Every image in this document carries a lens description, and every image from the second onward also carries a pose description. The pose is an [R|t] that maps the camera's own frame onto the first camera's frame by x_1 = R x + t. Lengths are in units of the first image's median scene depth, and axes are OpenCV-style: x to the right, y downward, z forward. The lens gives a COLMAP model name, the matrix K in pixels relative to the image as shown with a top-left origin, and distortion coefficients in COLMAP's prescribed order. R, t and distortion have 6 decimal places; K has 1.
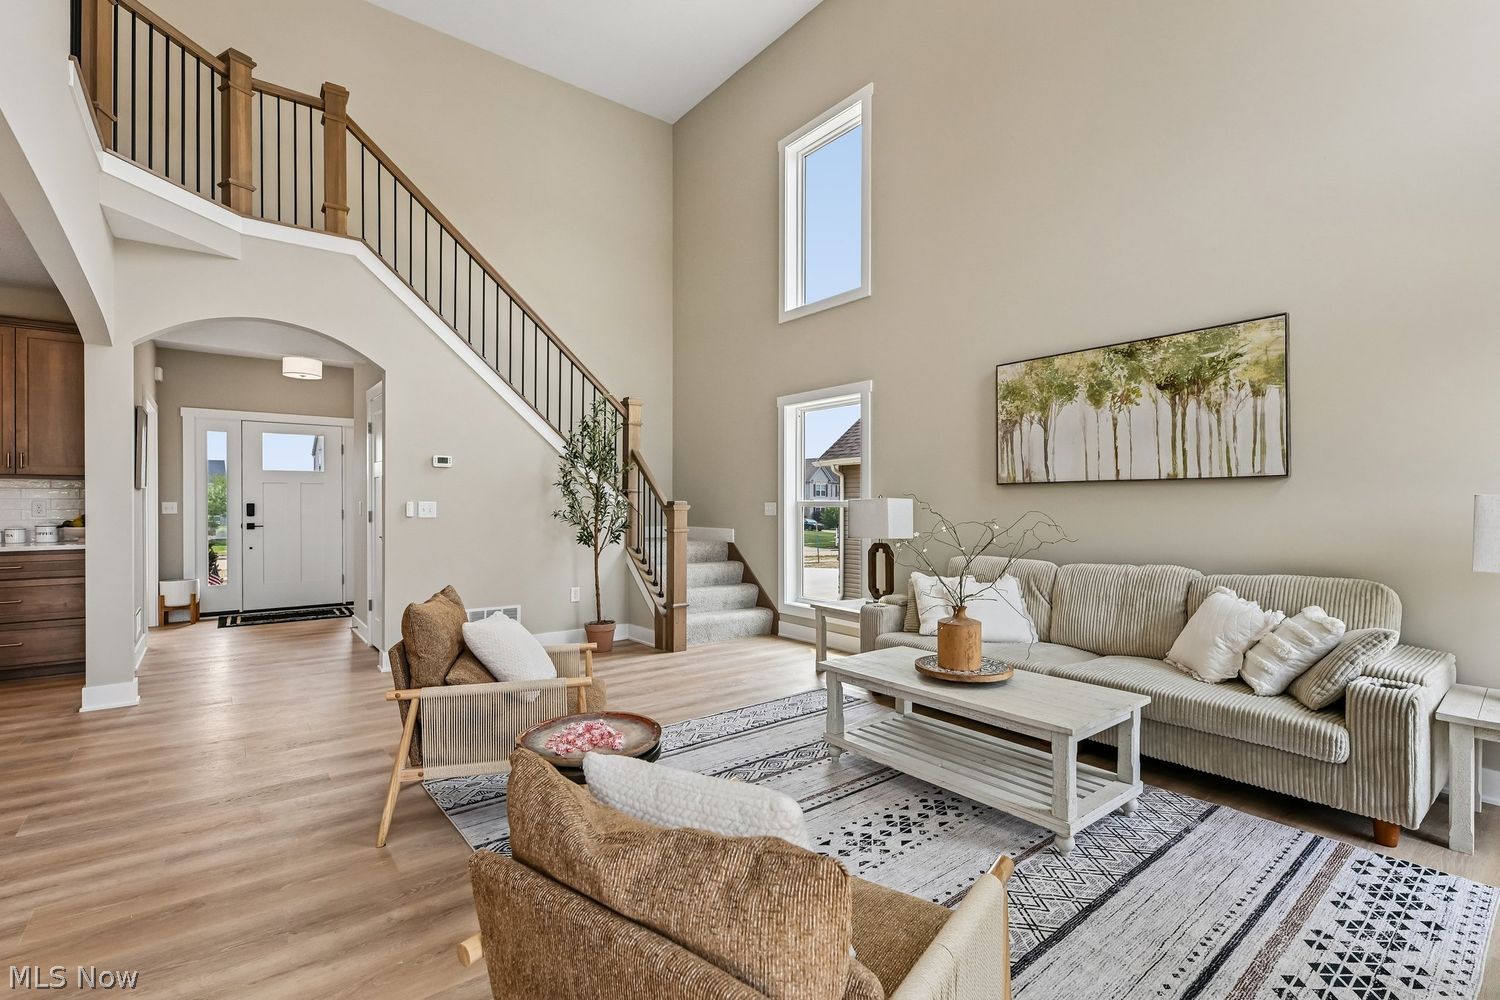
lens RADIAL K [[676.2, 0, 754.5], [0, 676.2, 507.1], [0, 0, 1]] dist [0.000709, -0.000856]
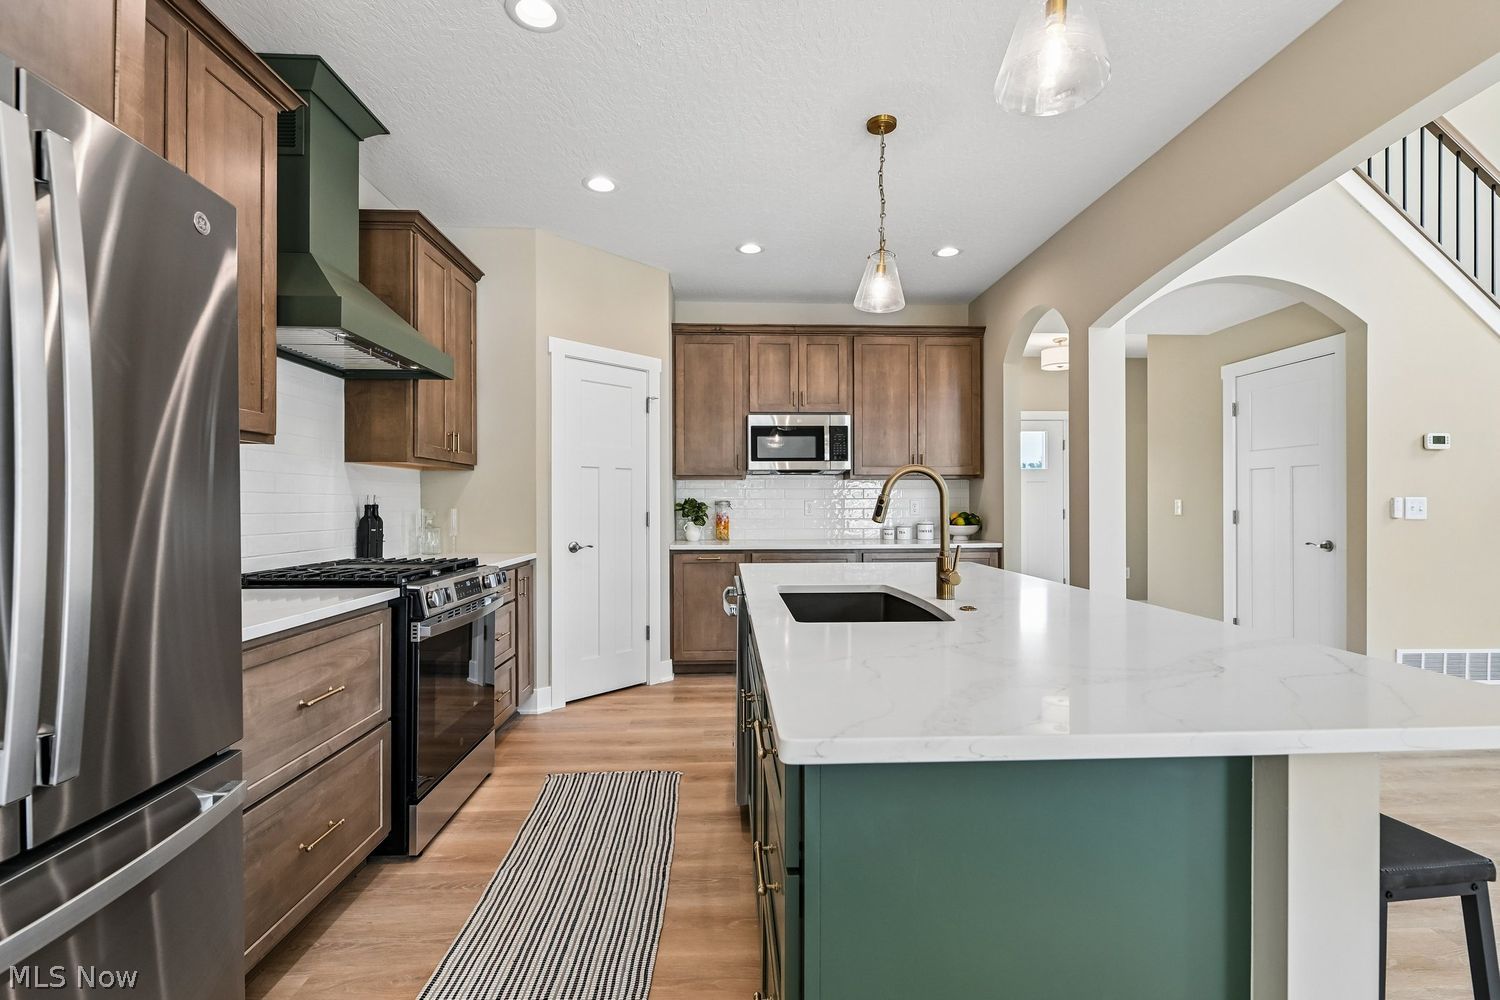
lens RADIAL K [[672.9, 0, 758.3], [0, 672.9, 503.7], [0, 0, 1]] dist [-0.000413, -0.000621]
pose [[0.812421, -0.003194, -0.583062, -0.769304], [-0.000308, 0.999983, -0.005907, 0.003615], [0.583071, 0.004979, 0.812406, -0.003974]]
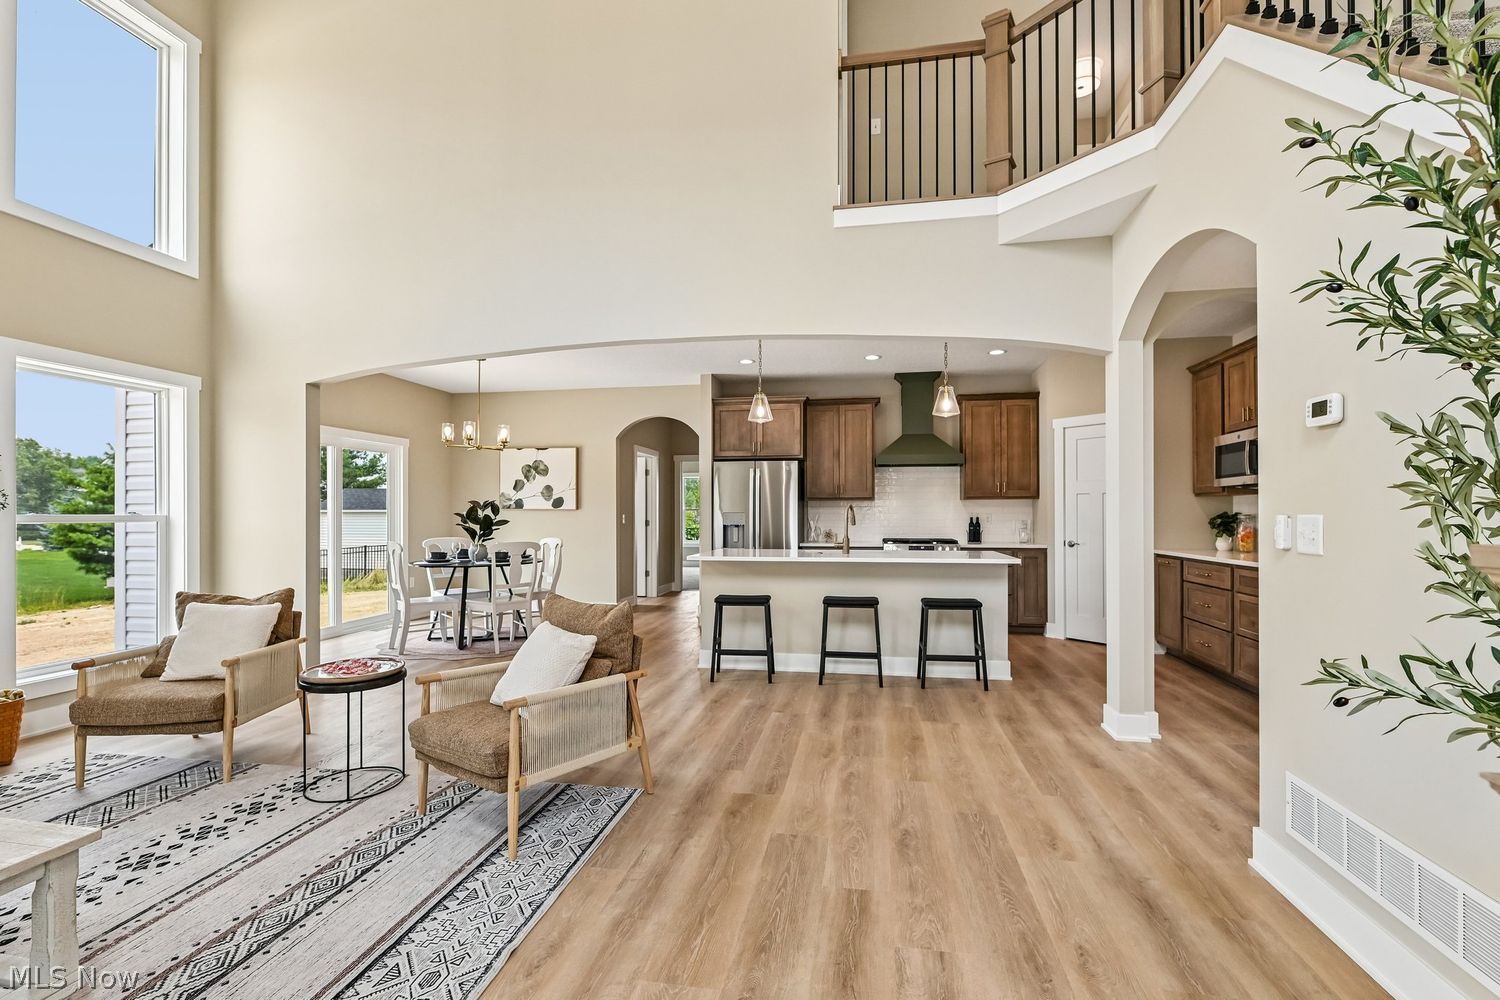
lens RADIAL K [[676.2, 0, 754.5], [0, 676.2, 507.1], [0, 0, 1]] dist [0.000709, -0.000856]
pose [[-0.745550, -0.007520, -0.666407, 0.051530], [-0.003275, 0.999966, -0.007621, -0.010883], [0.666441, -0.003500, -0.745549, 1.305377]]
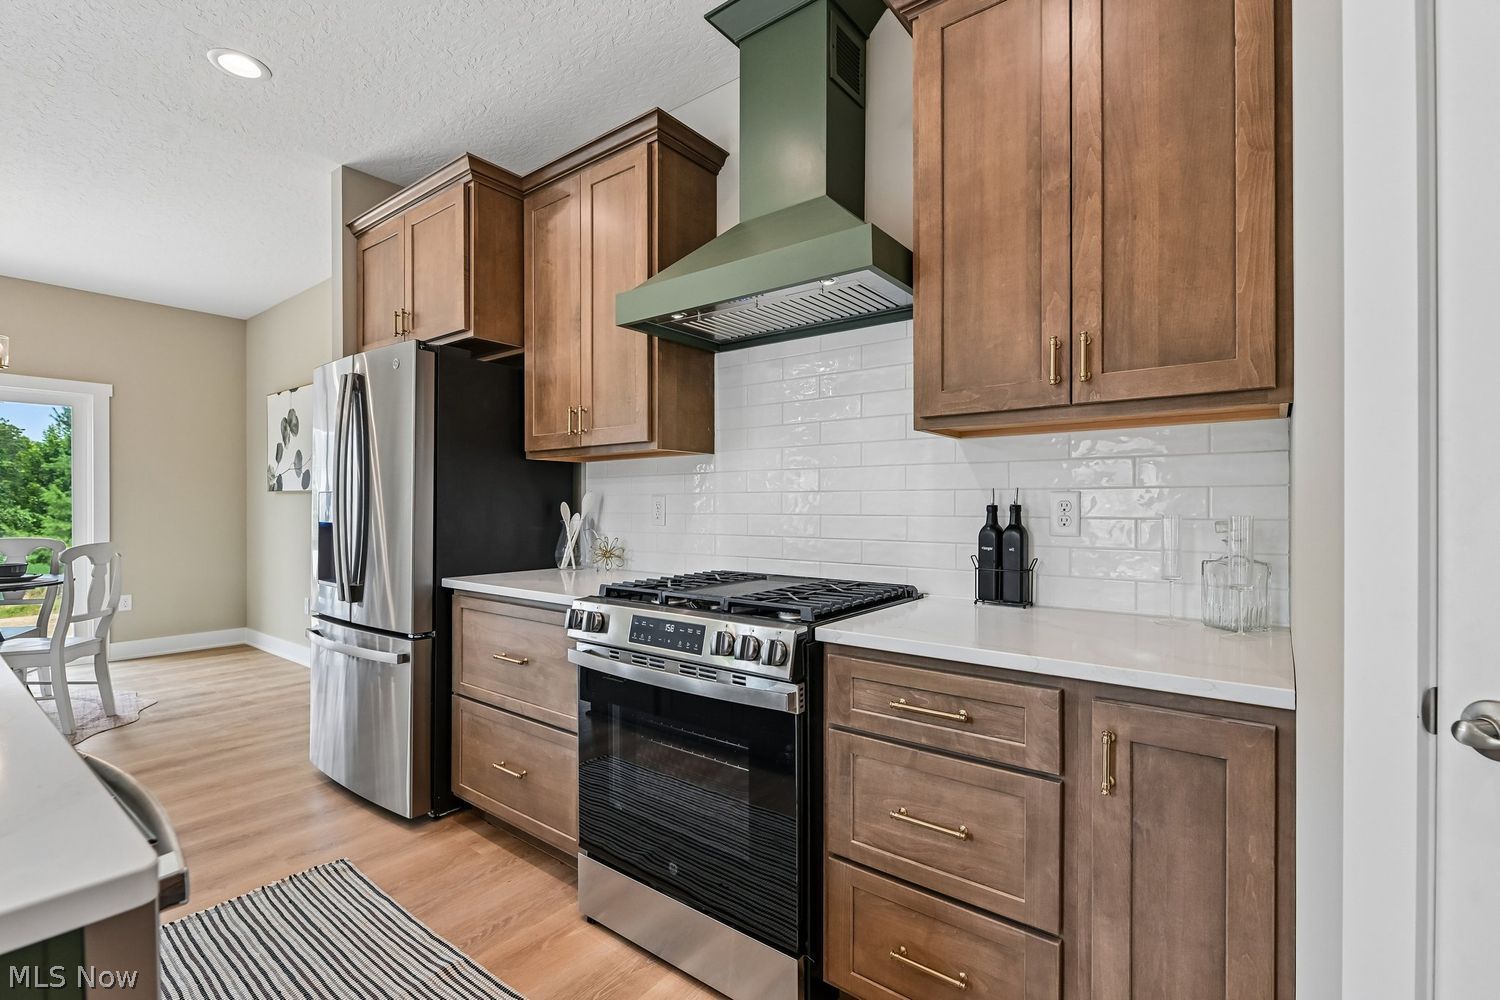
lens RADIAL K [[676.2, 0, 754.5], [0, 676.2, 507.1], [0, 0, 1]] dist [0.000709, -0.000856]
pose [[-0.970962, -0.003759, -0.239204, -1.308045], [-0.005217, 0.999971, 0.005463, -0.000116], [0.239177, 0.006553, -0.970954, 0.752218]]
